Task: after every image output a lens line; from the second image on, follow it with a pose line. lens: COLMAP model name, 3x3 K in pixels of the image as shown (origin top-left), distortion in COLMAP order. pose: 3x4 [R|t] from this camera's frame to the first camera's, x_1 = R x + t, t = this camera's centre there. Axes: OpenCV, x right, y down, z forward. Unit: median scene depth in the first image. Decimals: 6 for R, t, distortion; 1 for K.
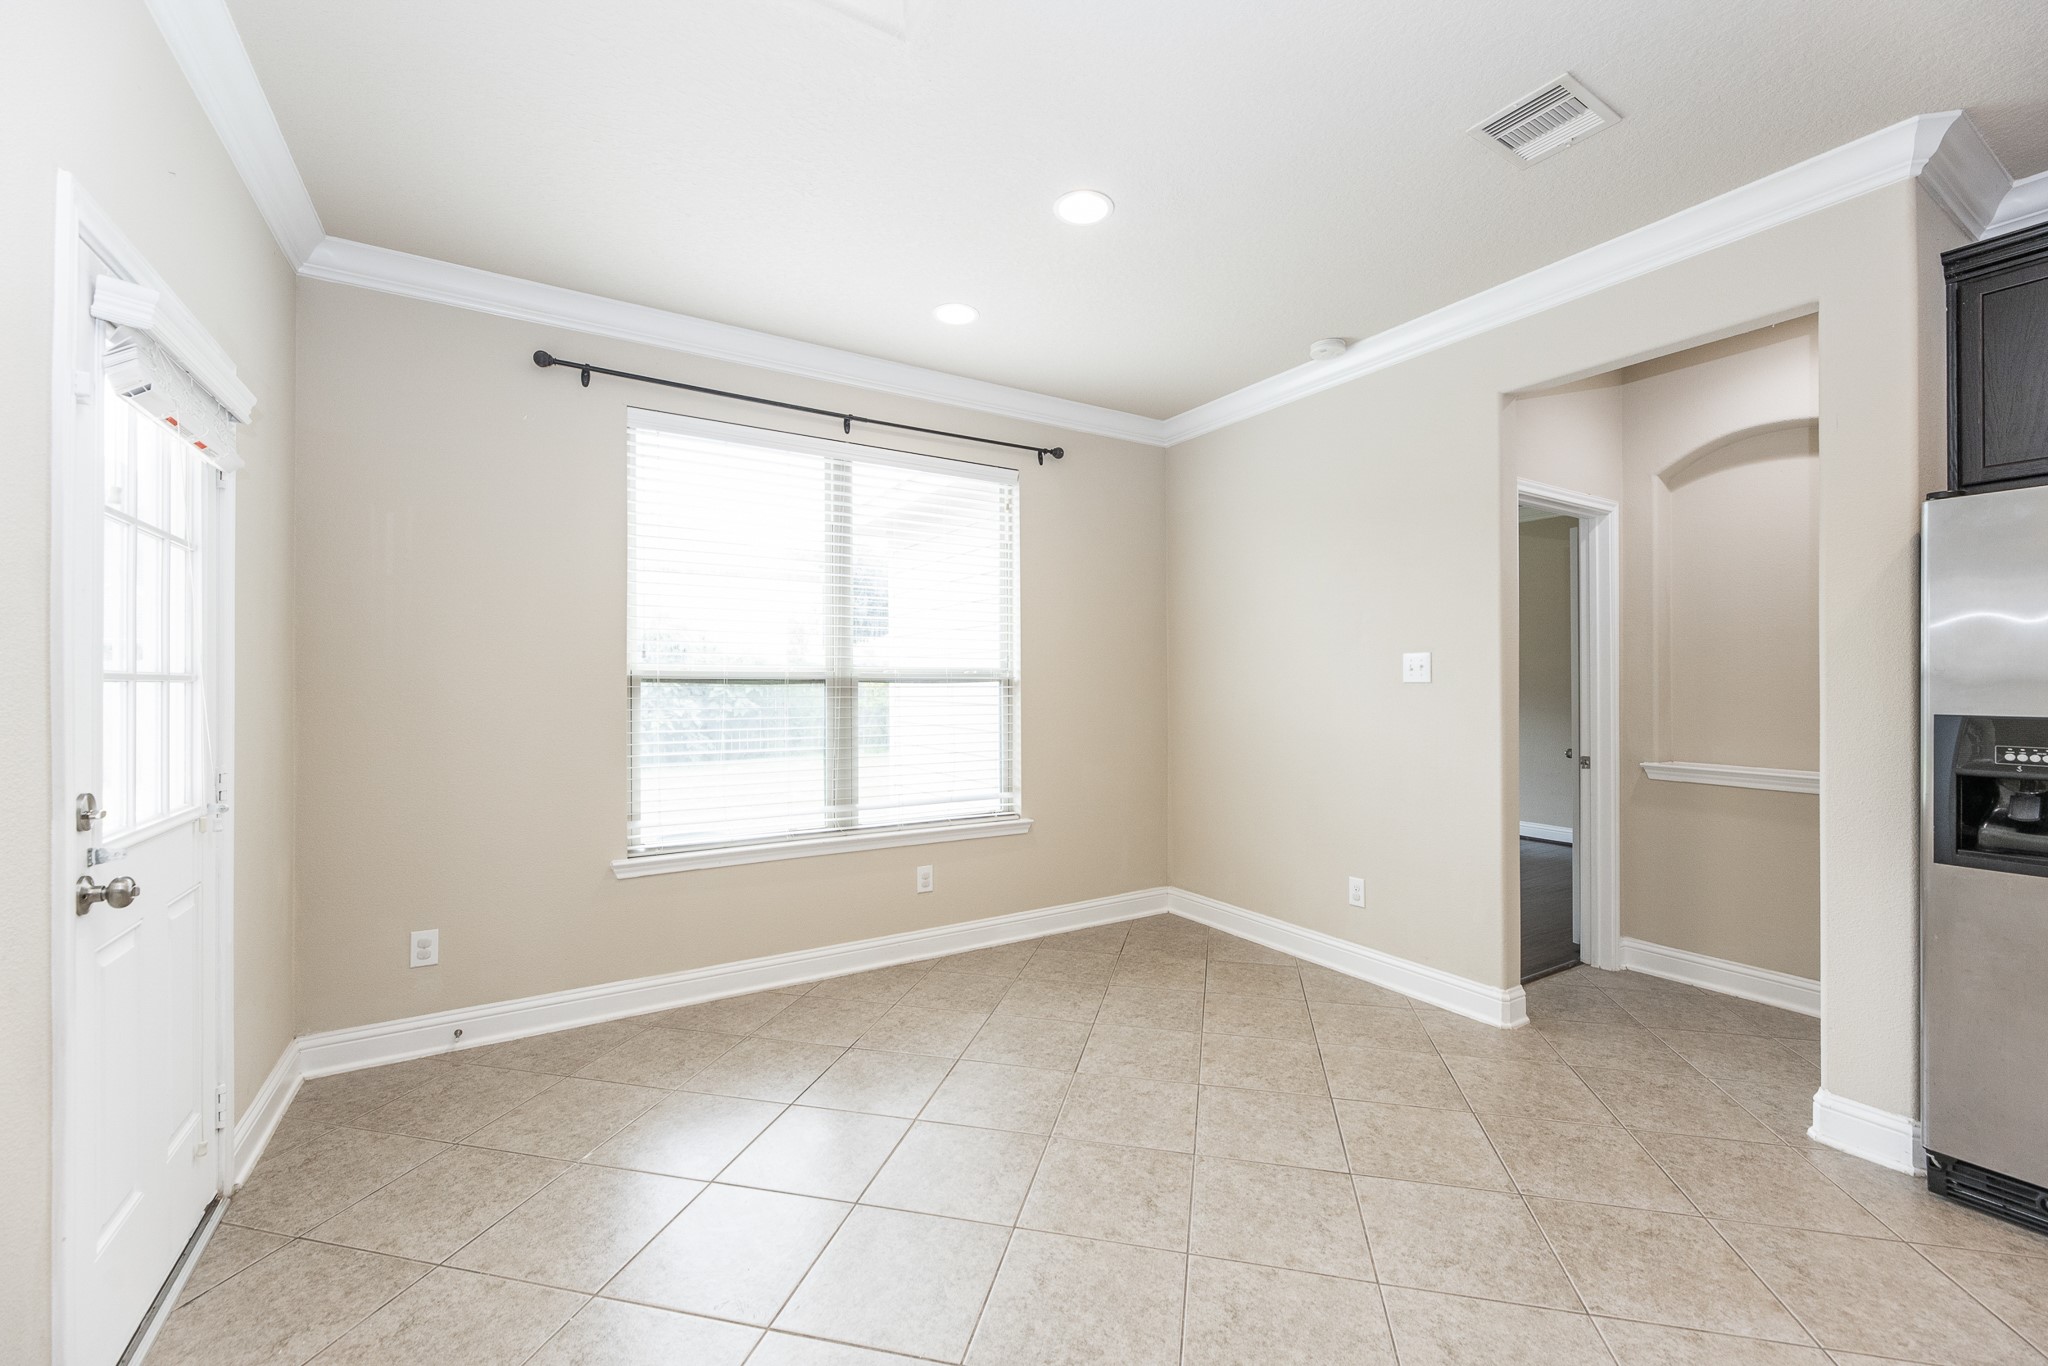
lens RADIAL K [[823.6, 0, 1034.0], [0, 823.6, 682.8], [0, 0, 1]] dist [-0.000831, 0.000109]
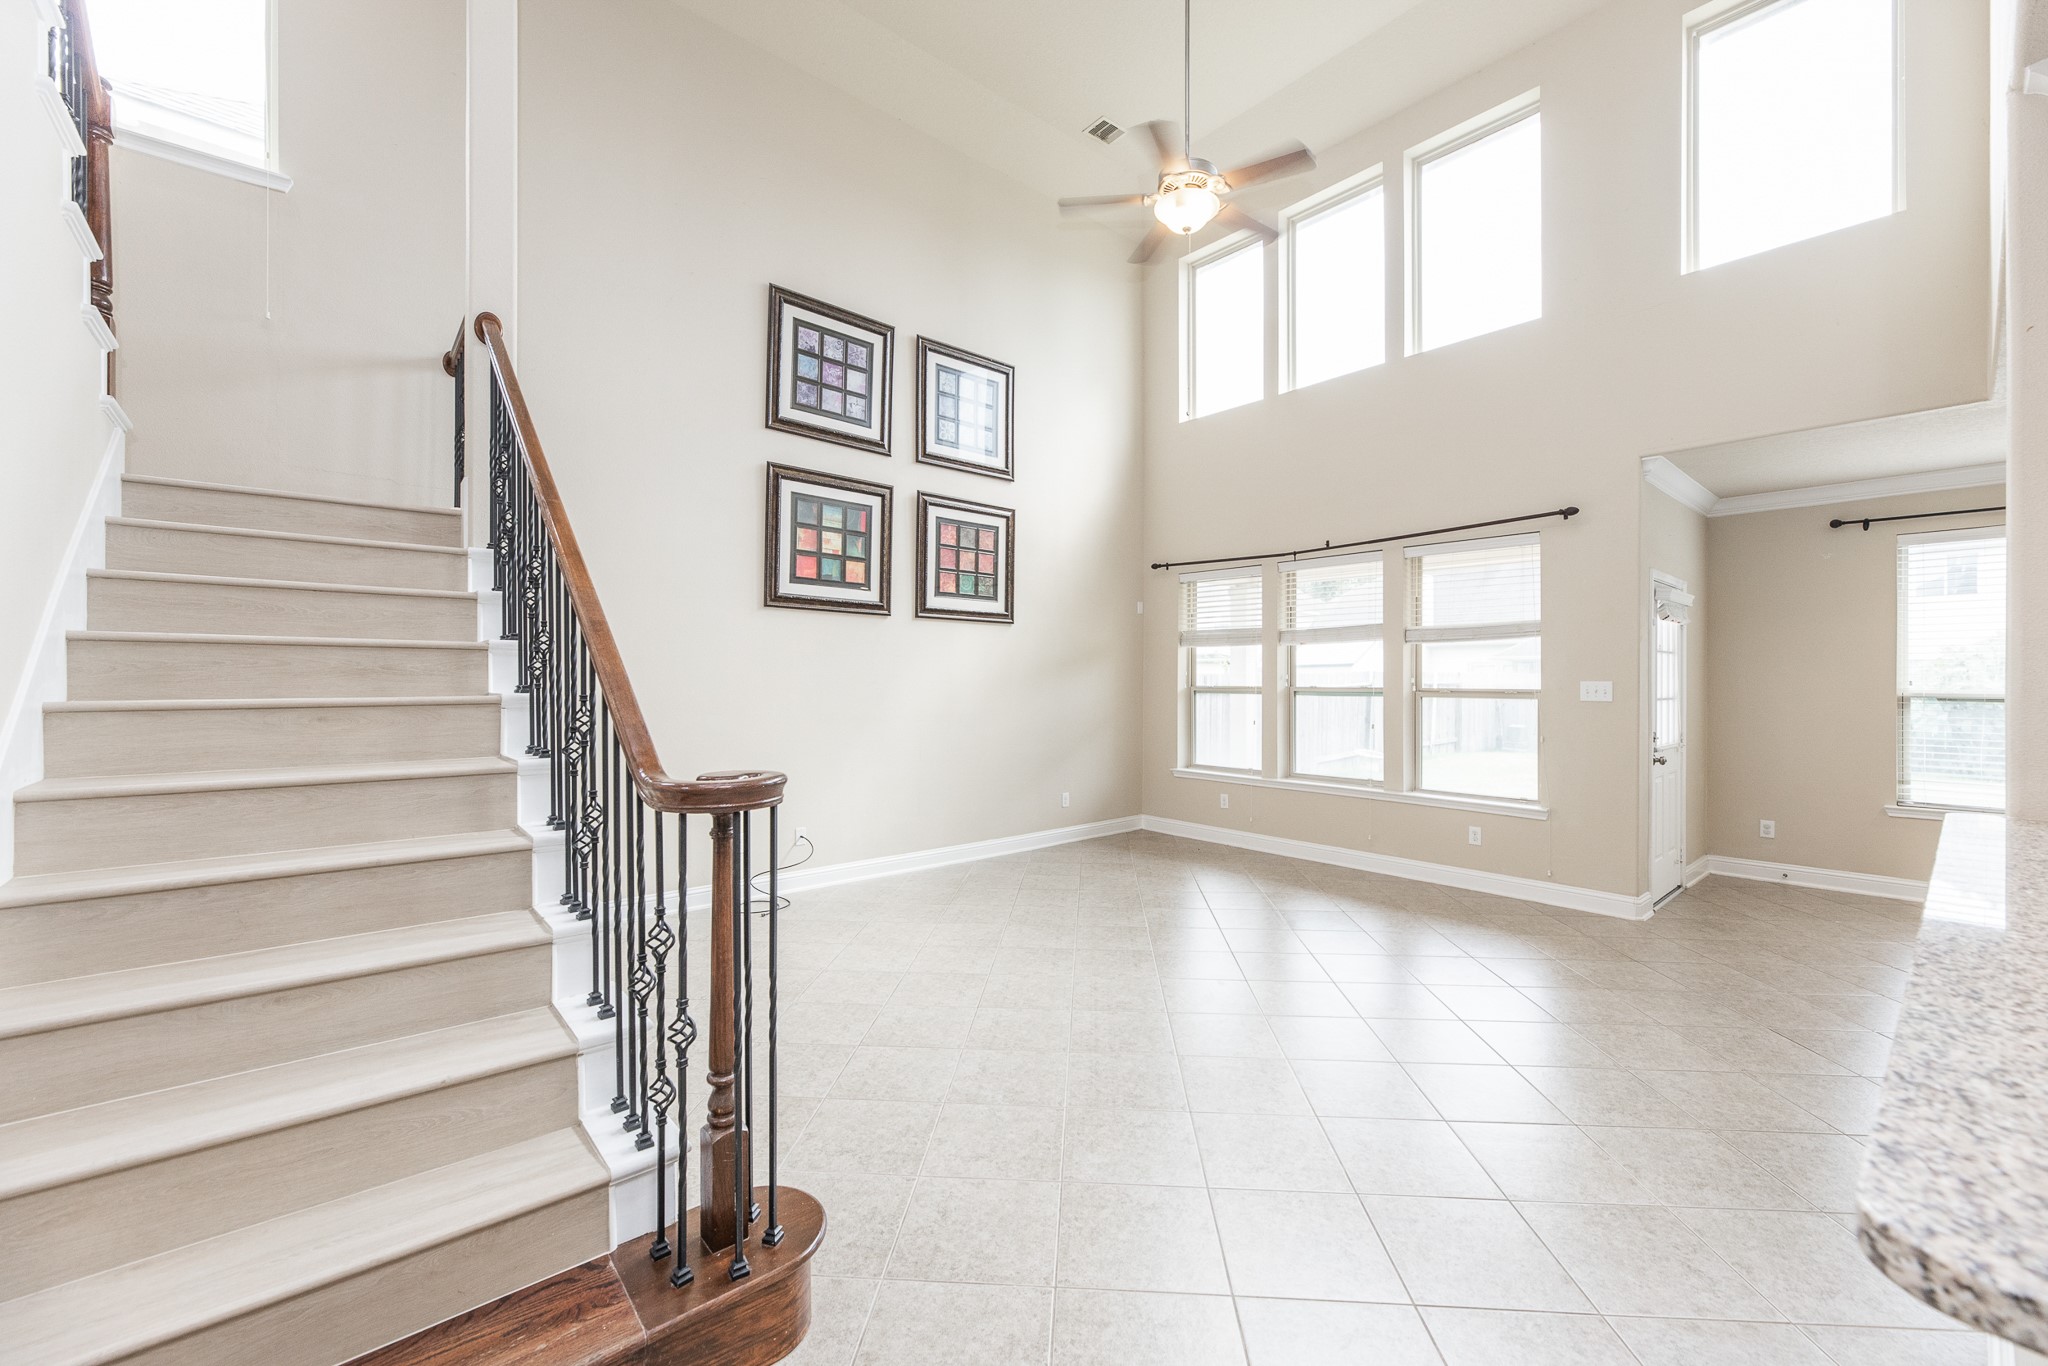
lens RADIAL K [[823.6, 0, 1034.0], [0, 823.6, 682.8], [0, 0, 1]] dist [-0.000831, 0.000109]
pose [[0.160141, 0.000745, -0.987094, 0.970768], [0.001182, 0.999999, 0.000946, -0.045349], [0.987093, -0.001319, 0.160140, -1.108464]]
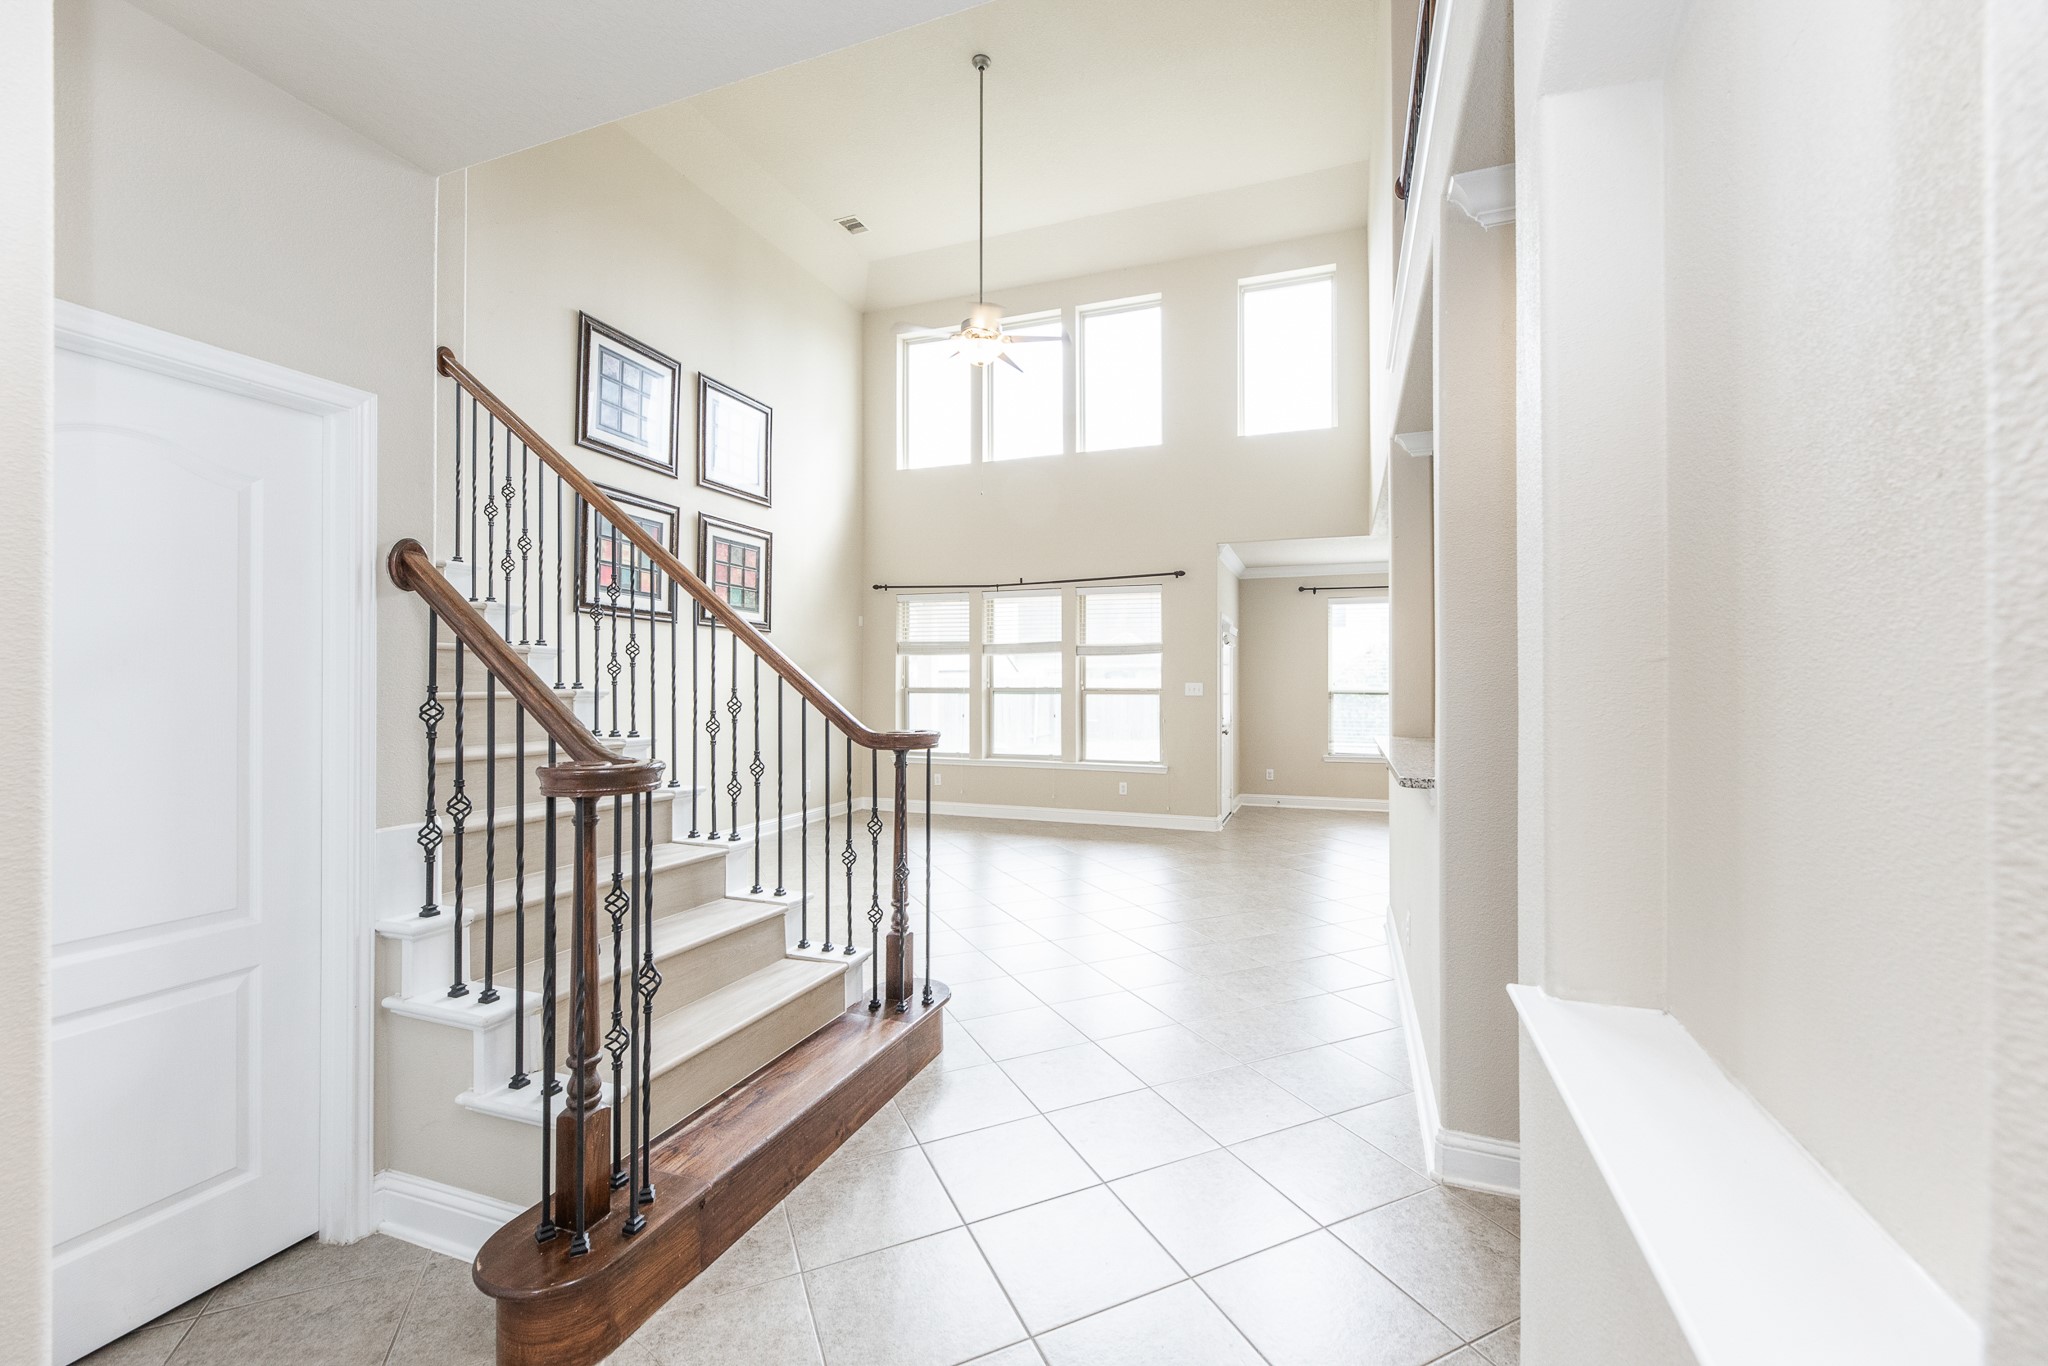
lens RADIAL K [[823.6, 0, 1034.0], [0, 823.6, 682.8], [0, 0, 1]] dist [-0.000831, 0.000109]
pose [[0.611801, -0.005352, -0.790994, 1.279835], [0.002899, 0.999986, -0.004524, -0.034323], [0.791006, 0.000475, 0.611808, -1.748279]]
